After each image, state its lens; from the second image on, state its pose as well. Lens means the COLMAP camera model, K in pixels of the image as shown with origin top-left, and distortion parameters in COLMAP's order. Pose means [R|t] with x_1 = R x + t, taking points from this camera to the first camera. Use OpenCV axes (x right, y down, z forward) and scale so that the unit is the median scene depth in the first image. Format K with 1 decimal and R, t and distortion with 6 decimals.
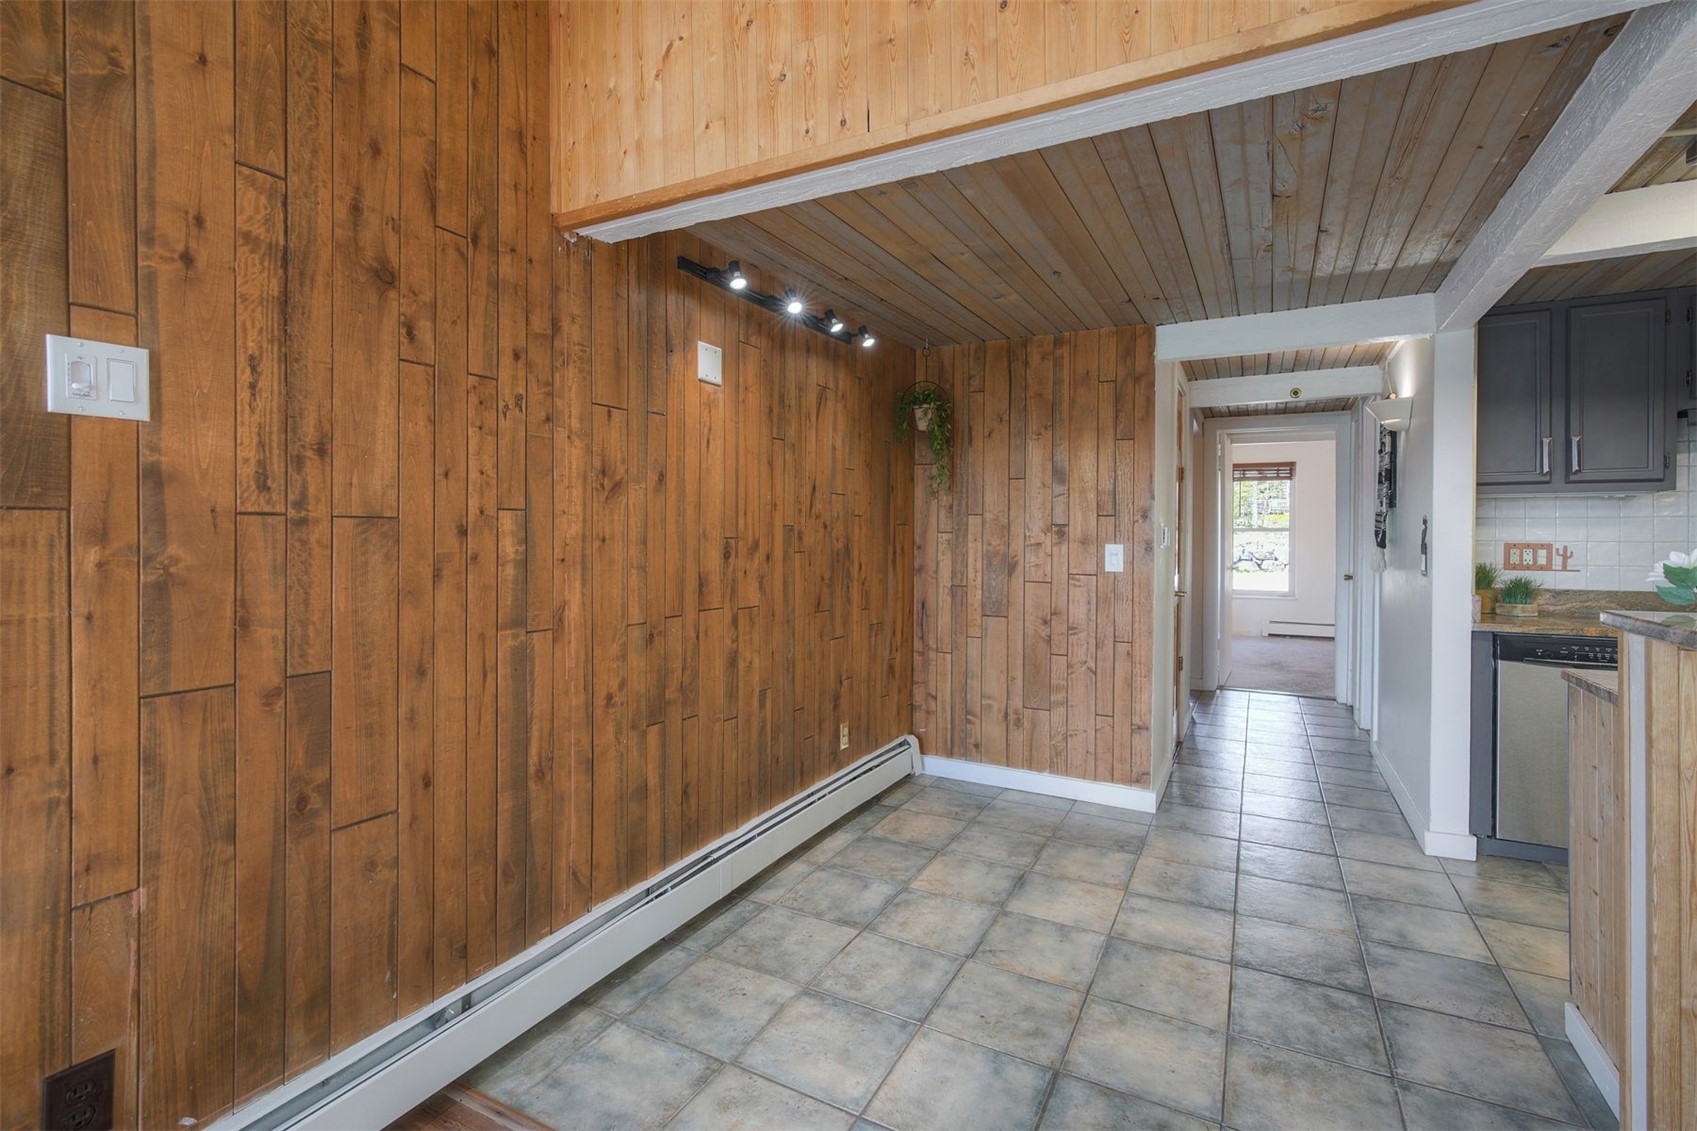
lens RADIAL K [[765.6, 0, 862.5], [0, 765.6, 537.0], [0, 0, 1]] dist [-0.011371, 0.005319]
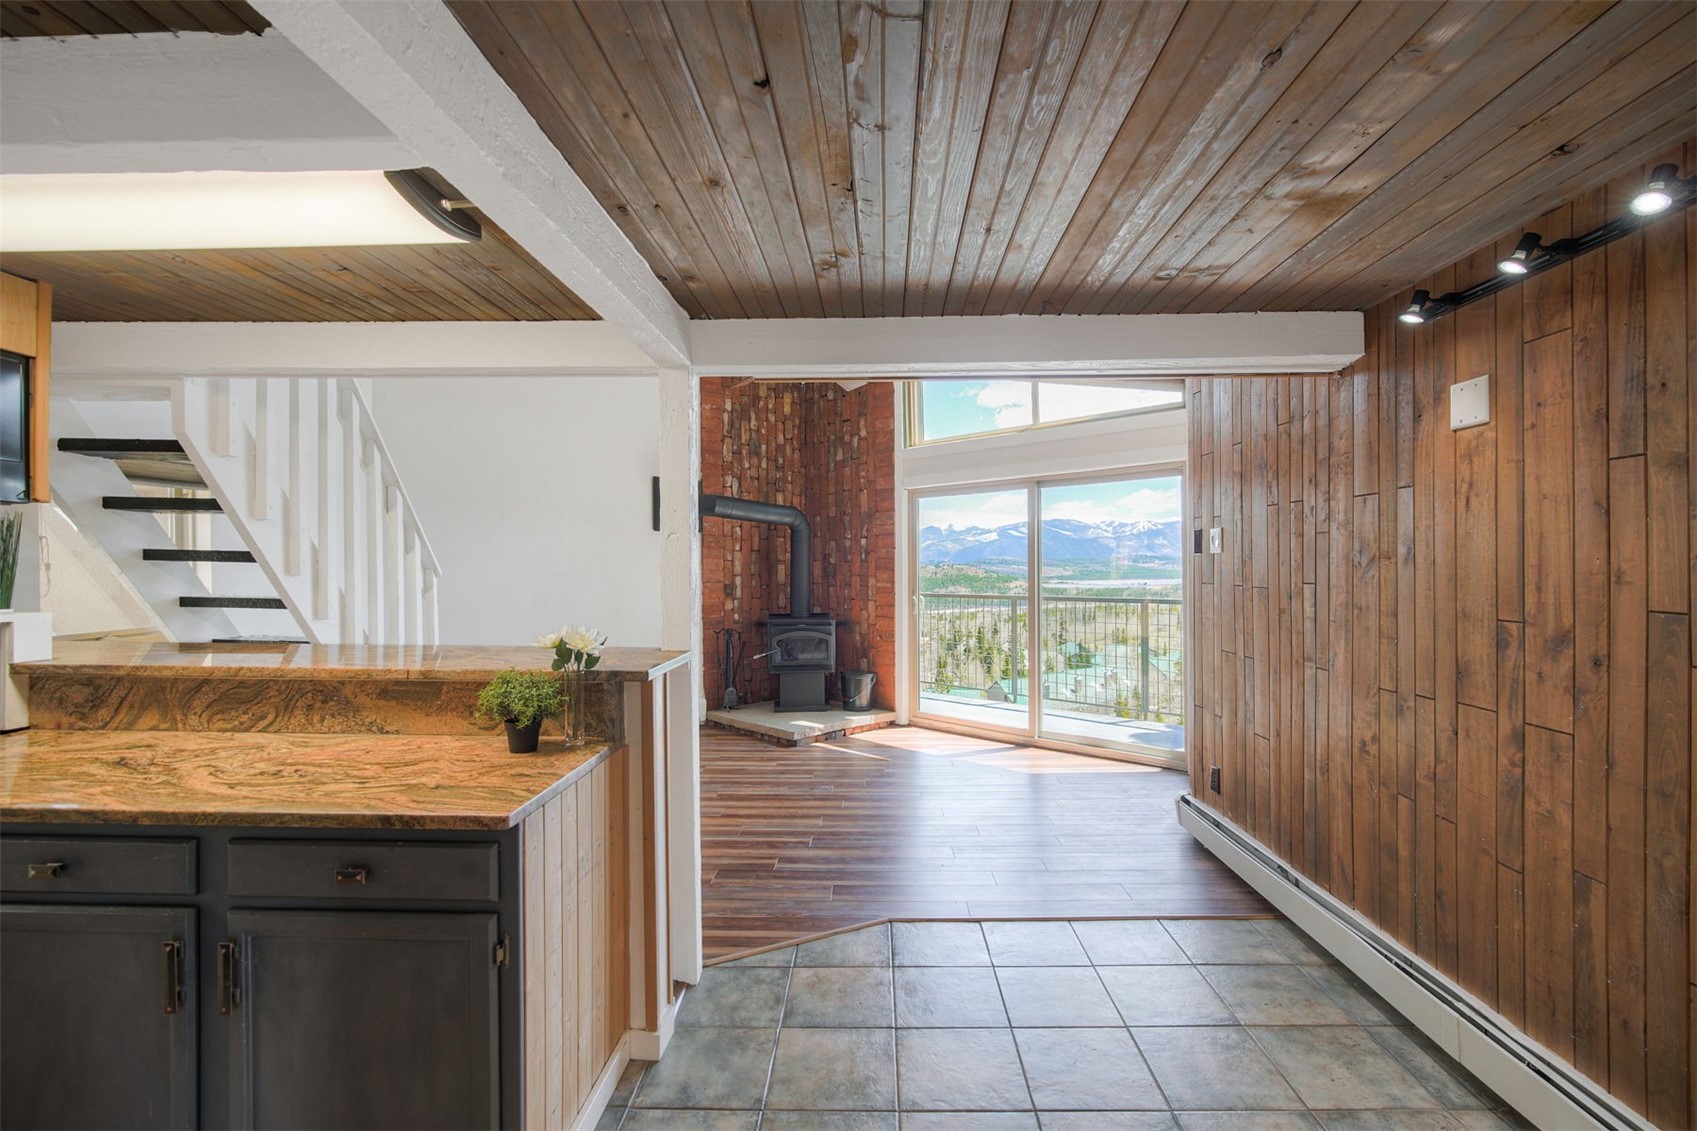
lens RADIAL K [[765.6, 0, 861.6], [0, 765.6, 565.4], [0, 0, 1]] dist [-0.011371, 0.005319]
pose [[-0.895464, 0.004962, -0.445107, 0.559546], [0.003048, 0.999983, 0.005016, -0.045926], [0.445124, 0.003135, -0.895463, 1.087707]]
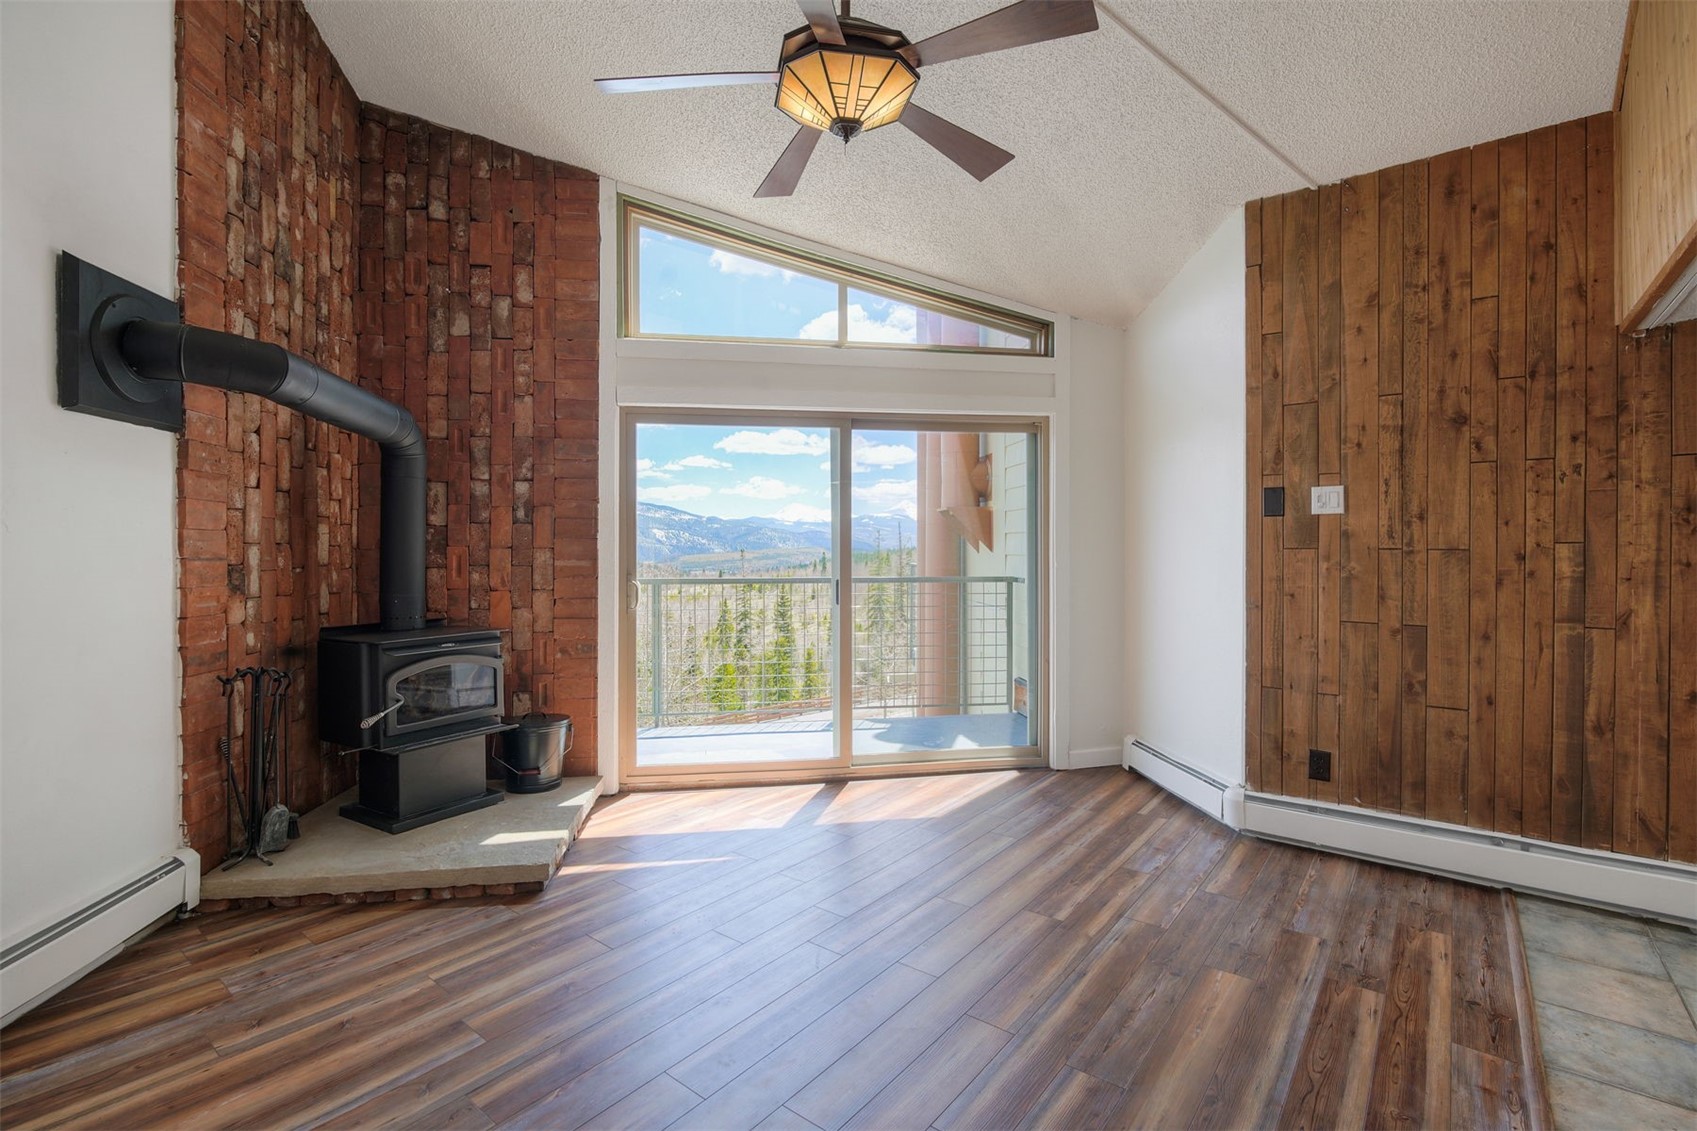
lens RADIAL K [[765.6, 0, 860.6], [0, 765.6, 554.6], [0, 0, 1]] dist [-0.011371, 0.005319]
pose [[-0.182198, 0.003813, -0.983255, 0.691177], [-0.006750, 0.999964, 0.005128, -0.006554], [0.983239, 0.007572, -0.182165, -0.045948]]
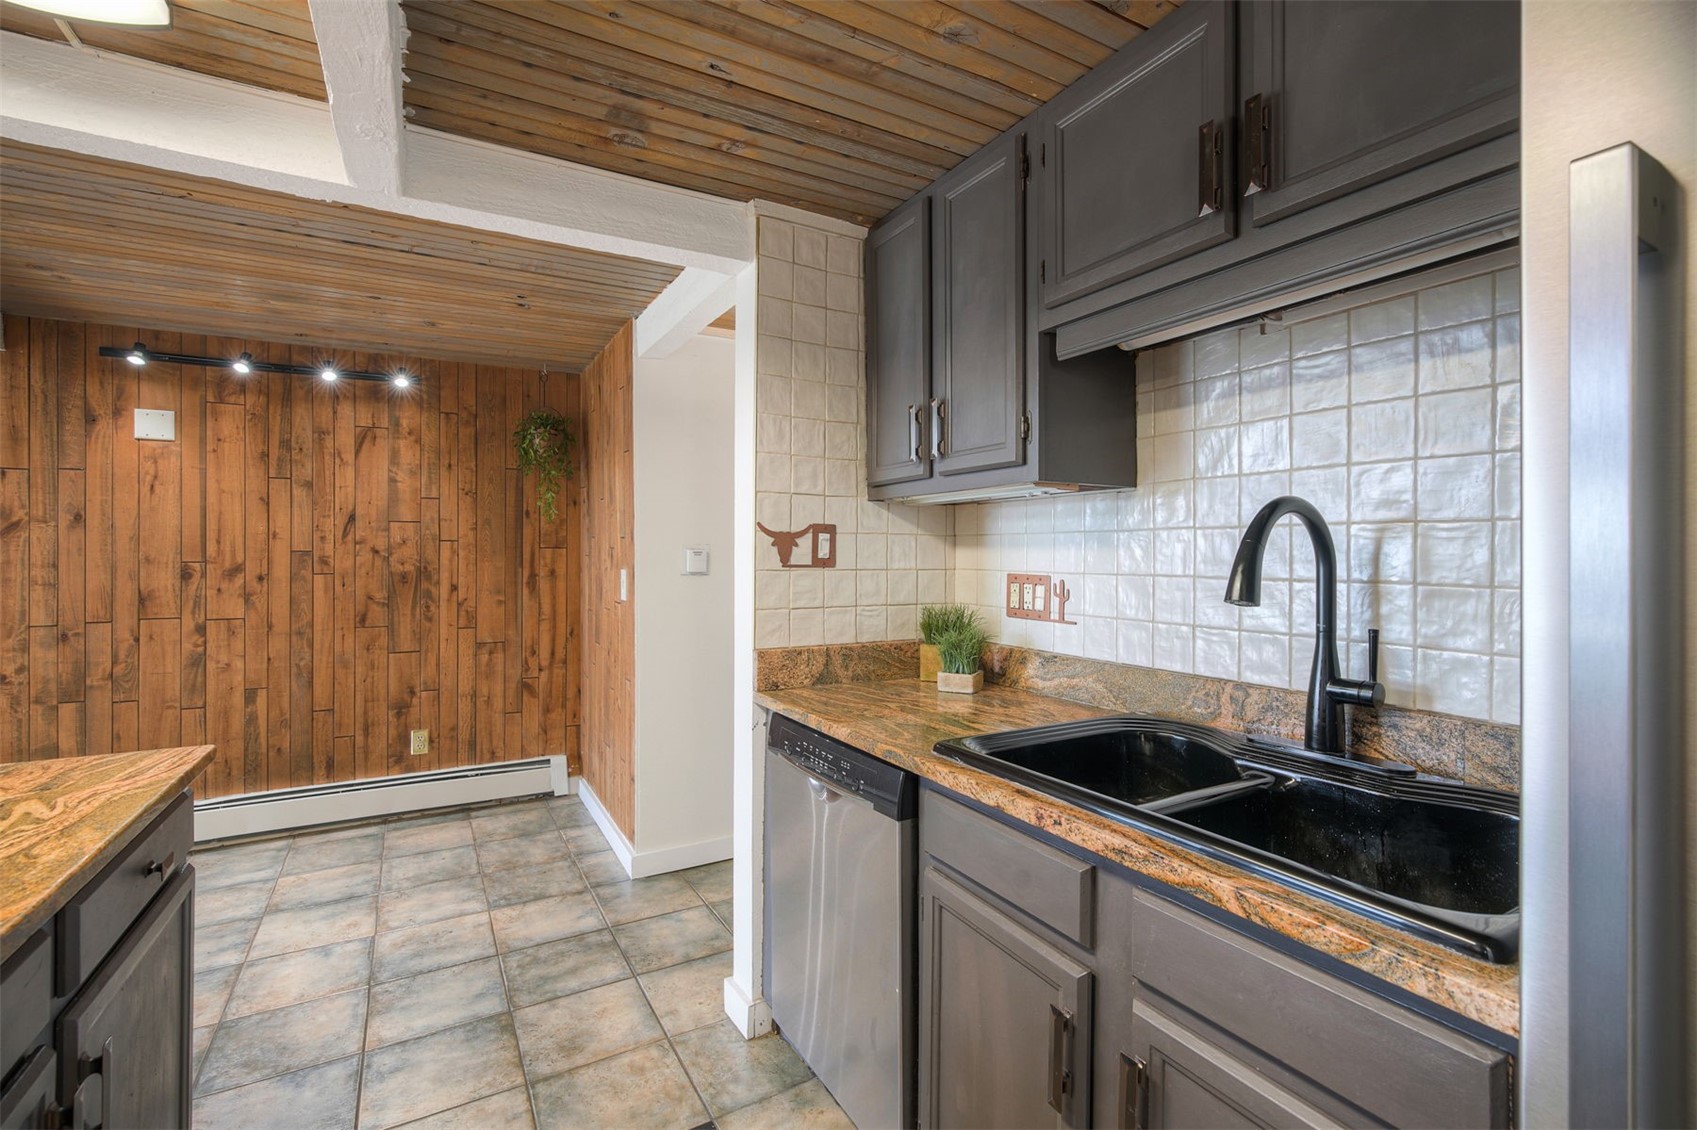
lens RADIAL K [[765.6, 0, 865.2], [0, 765.6, 550.5], [0, 0, 1]] dist [-0.011371, 0.005319]
pose [[0.848722, -0.003159, -0.528830, 1.110294], [0.001024, 0.999990, -0.004330, -0.008979], [0.528838, 0.003133, 0.848717, 0.417895]]
